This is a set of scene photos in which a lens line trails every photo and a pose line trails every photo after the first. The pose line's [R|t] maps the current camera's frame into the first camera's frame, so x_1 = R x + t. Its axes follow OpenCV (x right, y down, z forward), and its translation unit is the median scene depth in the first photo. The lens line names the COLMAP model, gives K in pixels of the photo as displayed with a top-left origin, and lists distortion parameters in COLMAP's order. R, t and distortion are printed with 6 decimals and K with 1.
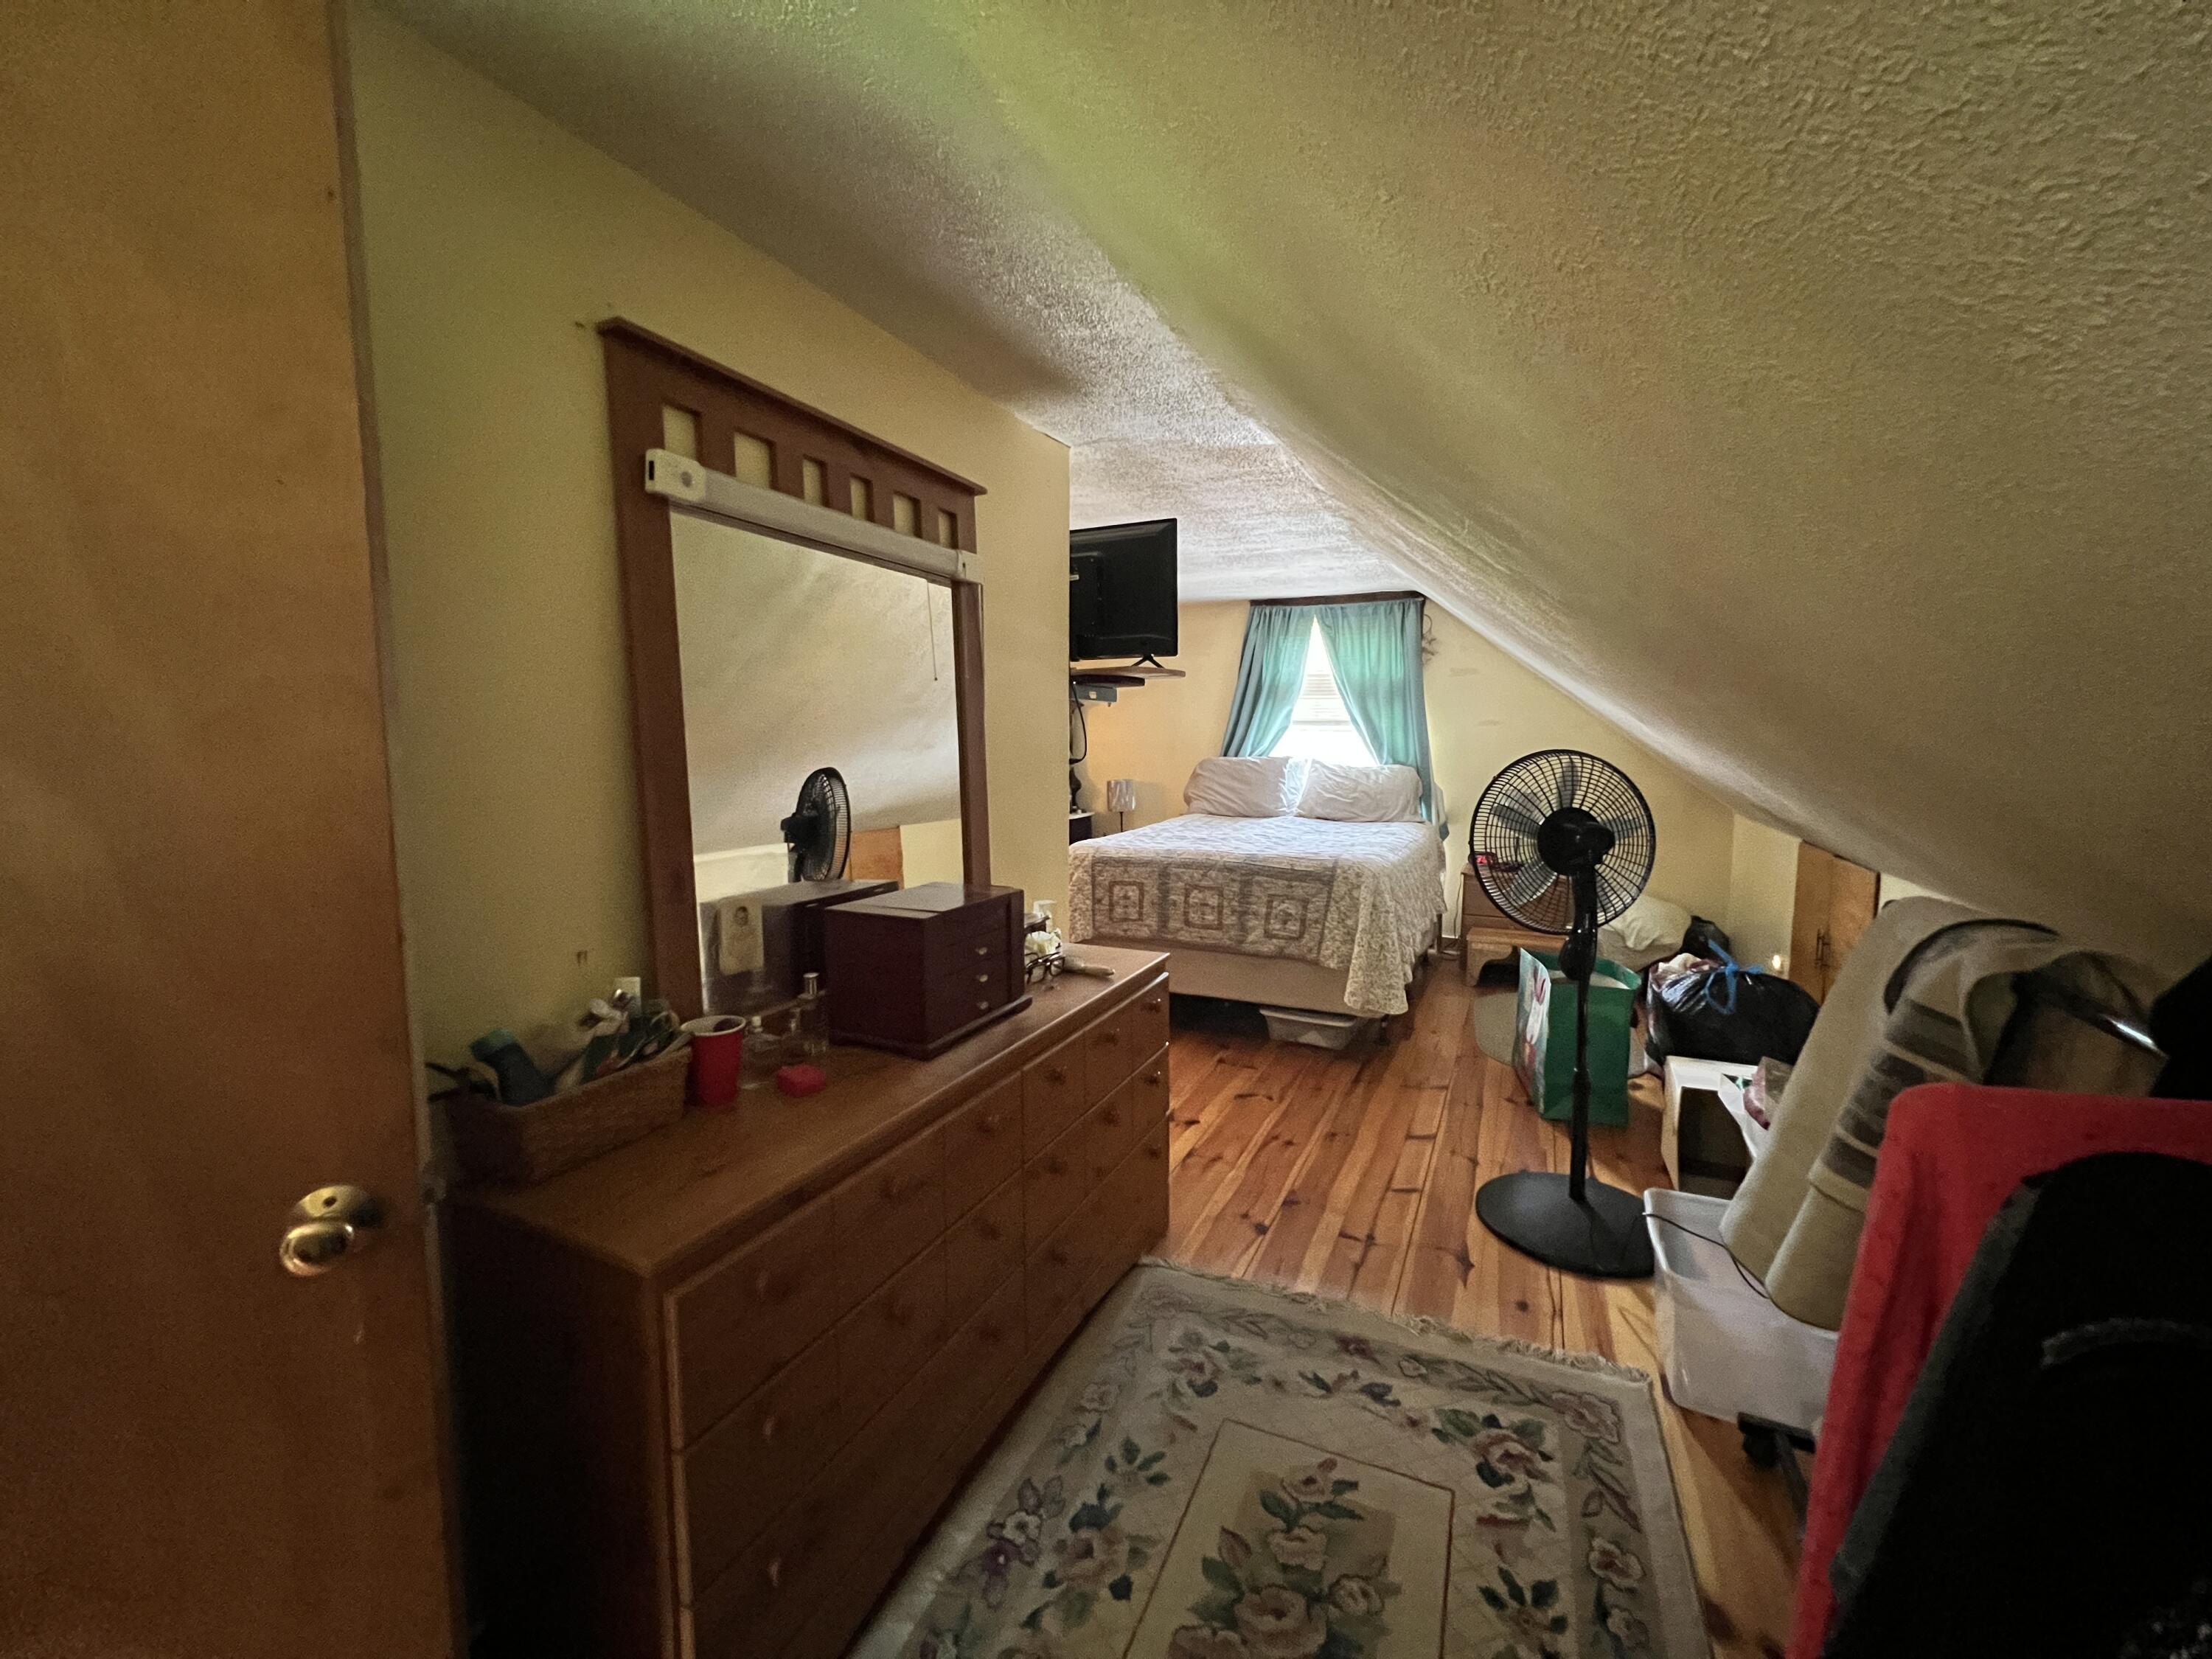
lens RADIAL K [[899.6, 0, 1109.0], [0, 899.6, 824.4], [0, 0, 1]] dist [0.000333, 0.000916]
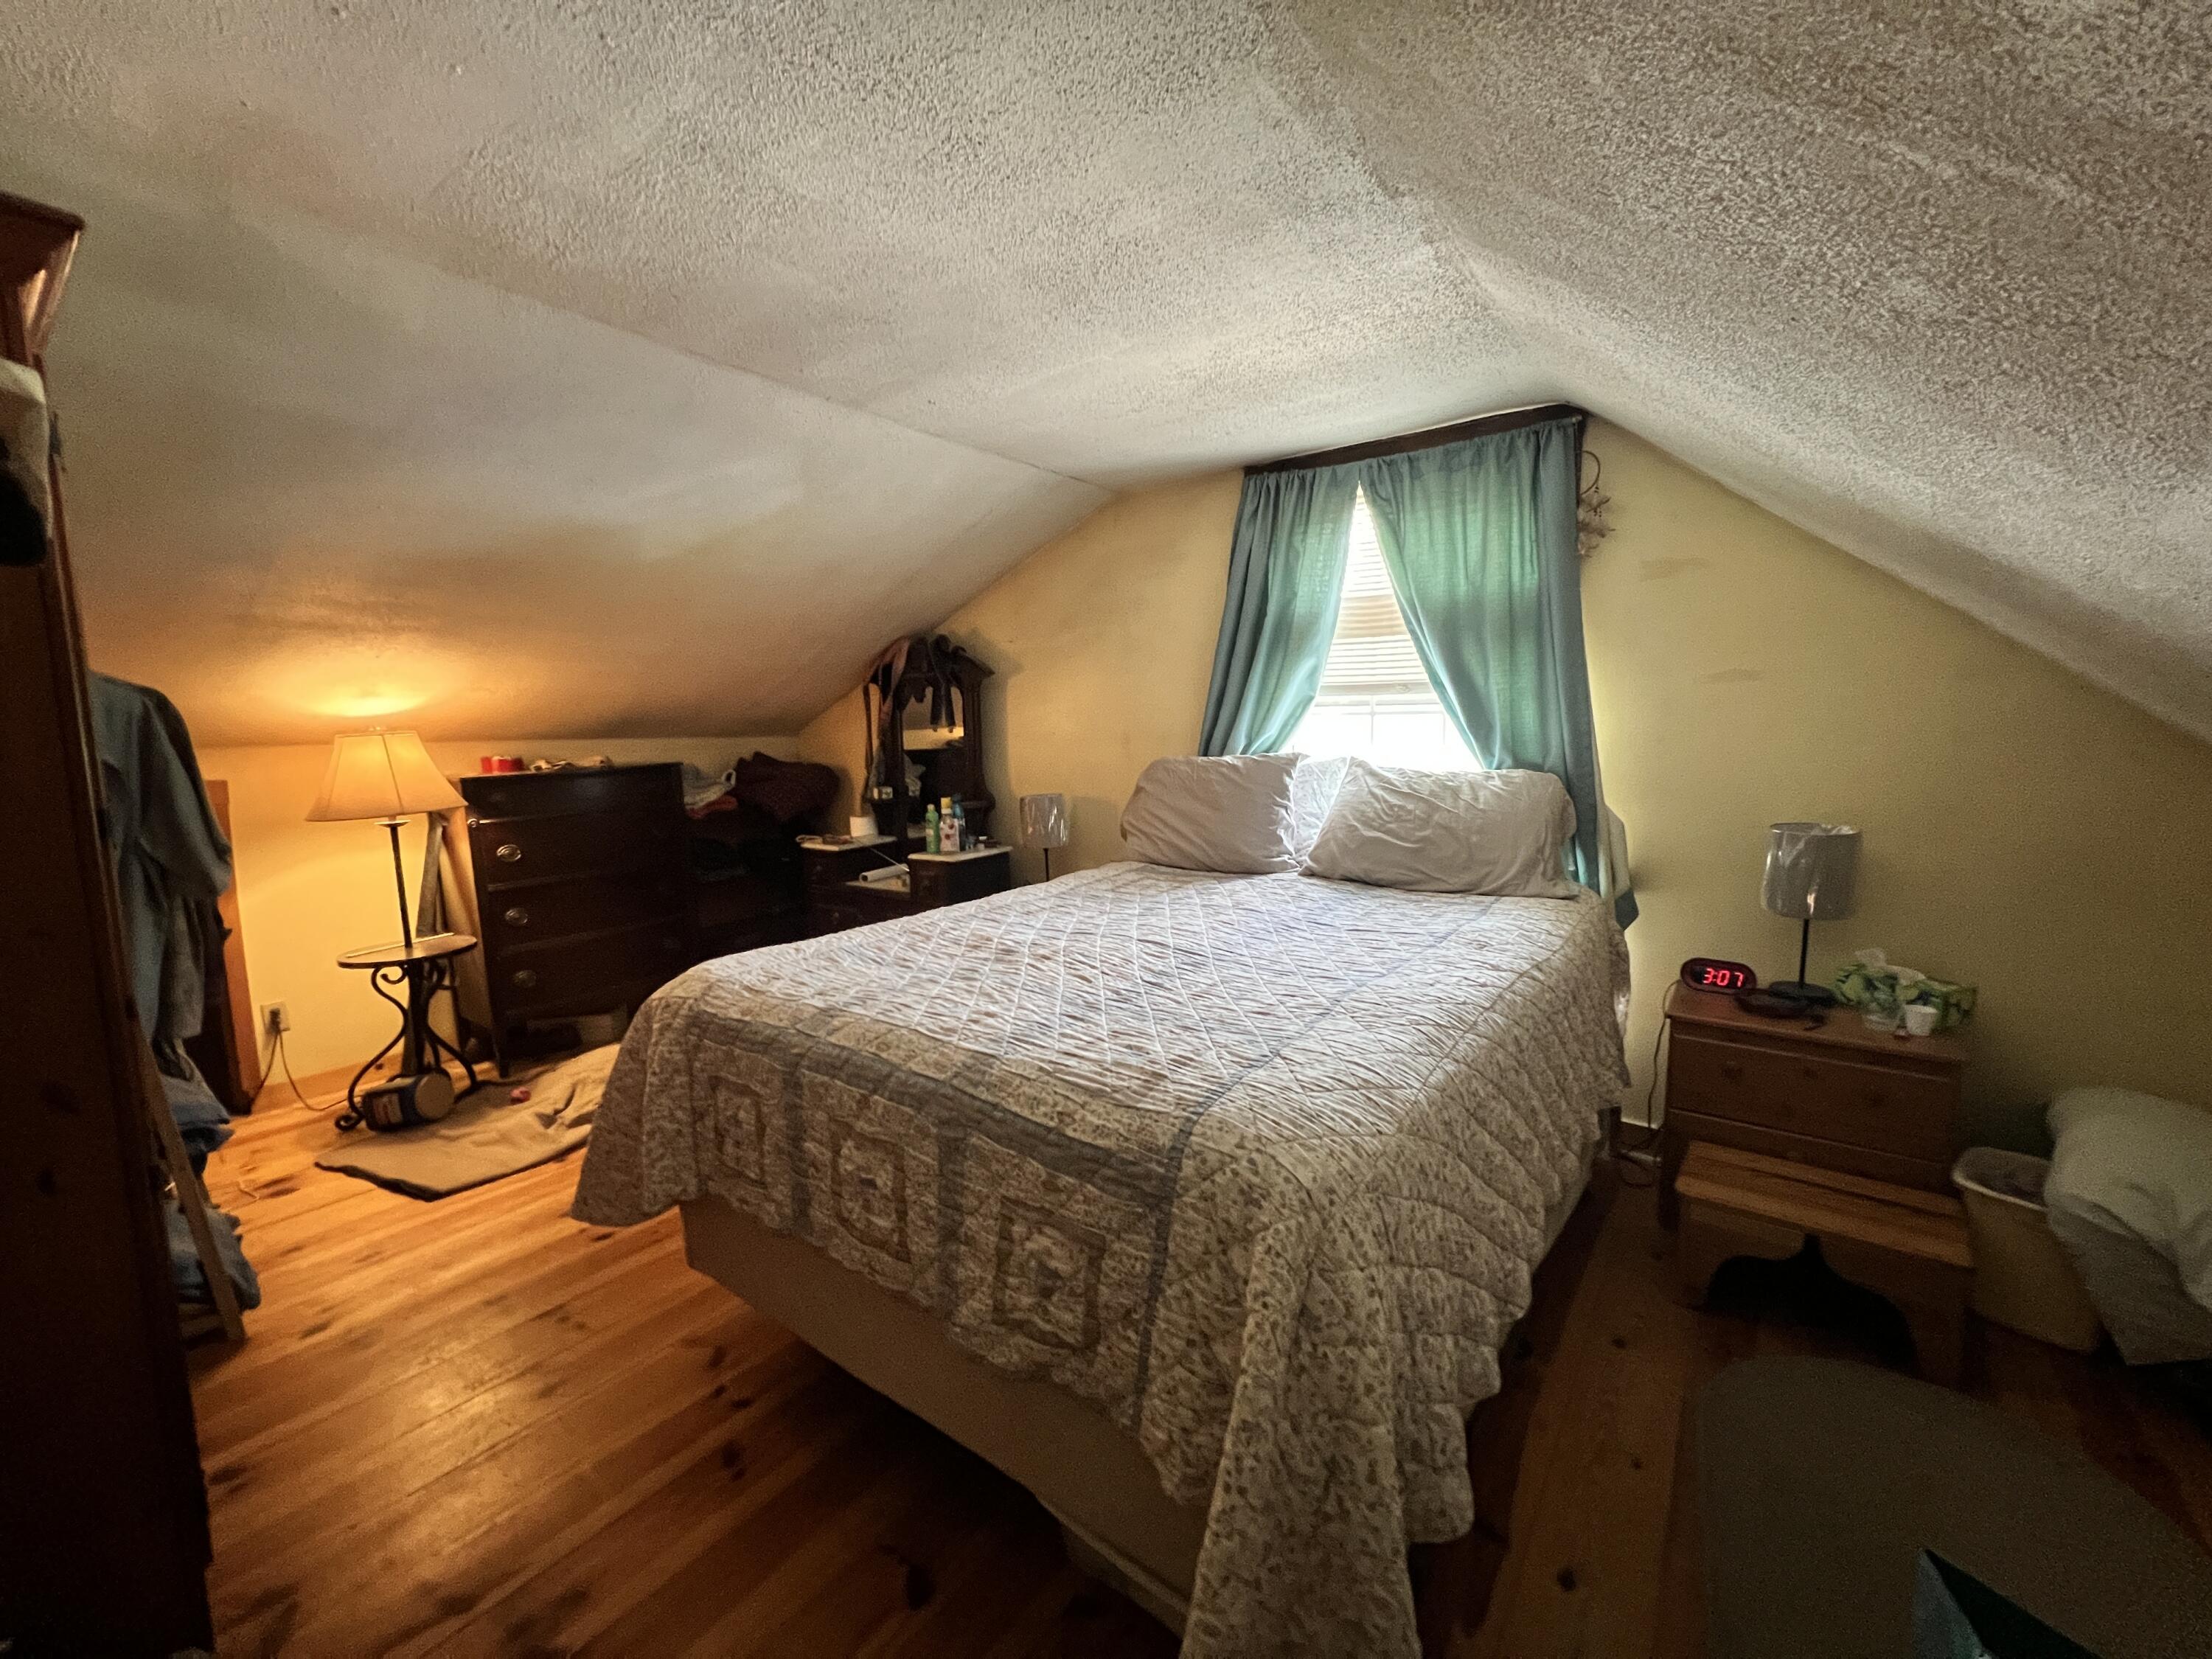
lens RADIAL K [[899.6, 0, 1104.2], [0, 899.6, 825.8], [0, 0, 1]] dist [0.000333, 0.000916]
pose [[0.981920, 0.001824, -0.189290, 0.192907], [0.000300, 0.999937, 0.011193, -0.041476], [0.189299, -0.011047, 0.981857, 0.485701]]
